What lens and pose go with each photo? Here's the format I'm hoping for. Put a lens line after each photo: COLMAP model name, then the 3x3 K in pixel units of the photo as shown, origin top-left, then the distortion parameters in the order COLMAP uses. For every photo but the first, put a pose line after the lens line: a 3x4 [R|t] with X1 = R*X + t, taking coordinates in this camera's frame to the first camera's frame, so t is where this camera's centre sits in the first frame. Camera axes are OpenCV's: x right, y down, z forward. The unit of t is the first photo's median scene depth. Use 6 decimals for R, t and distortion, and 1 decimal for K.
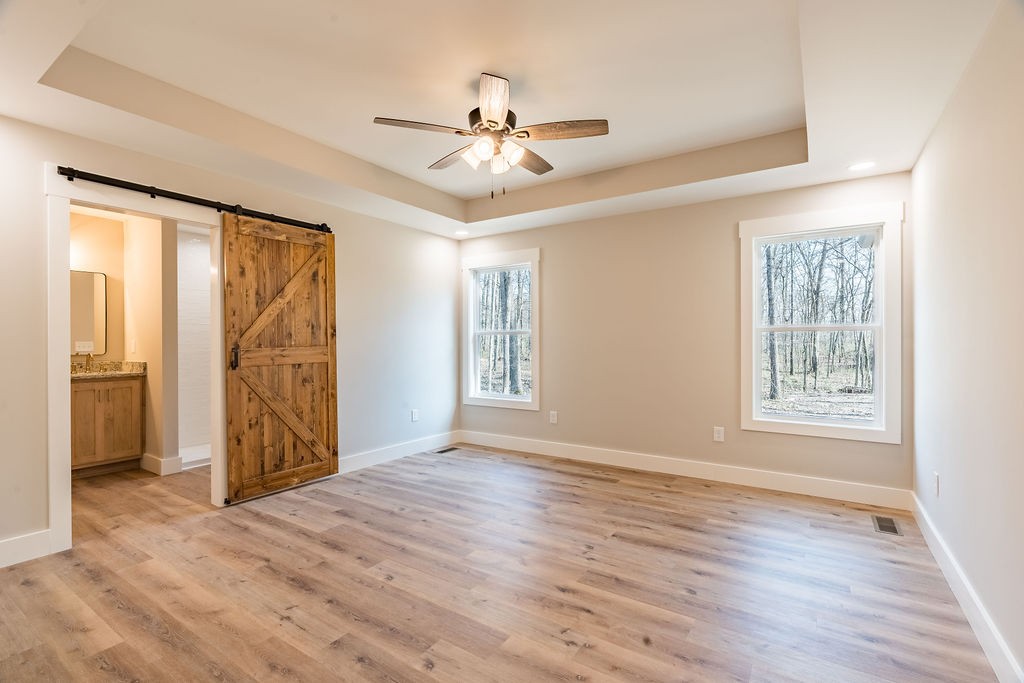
lens RADIAL K [[464.6, 0, 508.9], [0, 464.6, 342.8], [0, 0, 1]] dist [-0.004164, 0.000086]
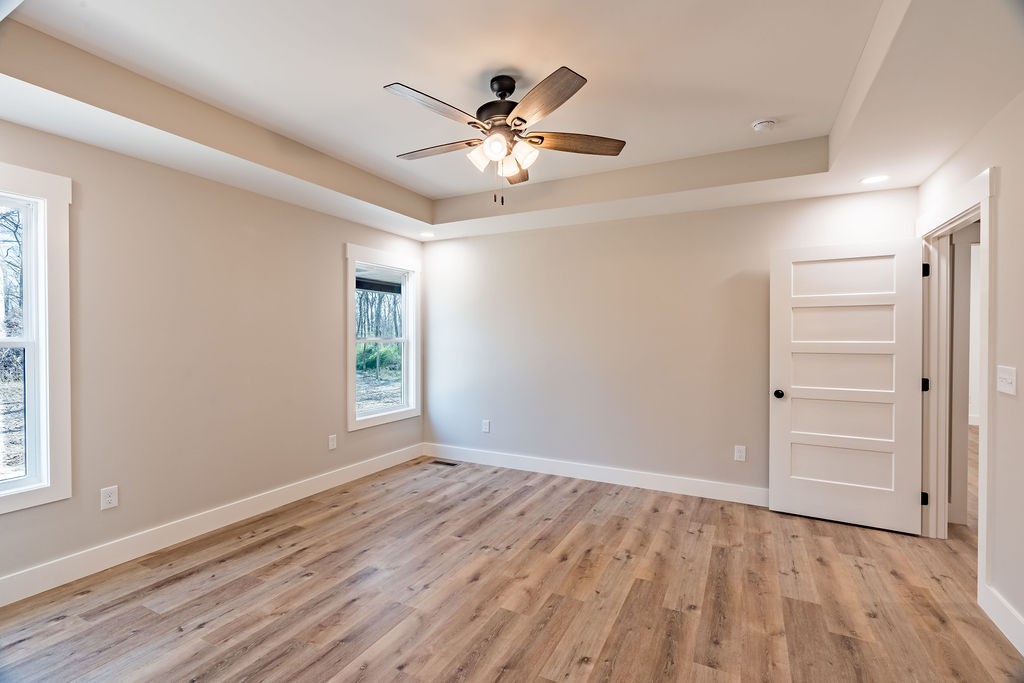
lens RADIAL K [[464.6, 0, 507.5], [0, 464.6, 340.7], [0, 0, 1]] dist [-0.004164, 0.000086]
pose [[-0.112772, -0.005589, 0.993605, -0.771461], [0.001289, 0.999983, 0.005771, -0.043516], [-0.993620, 0.001932, -0.112763, 0.903191]]
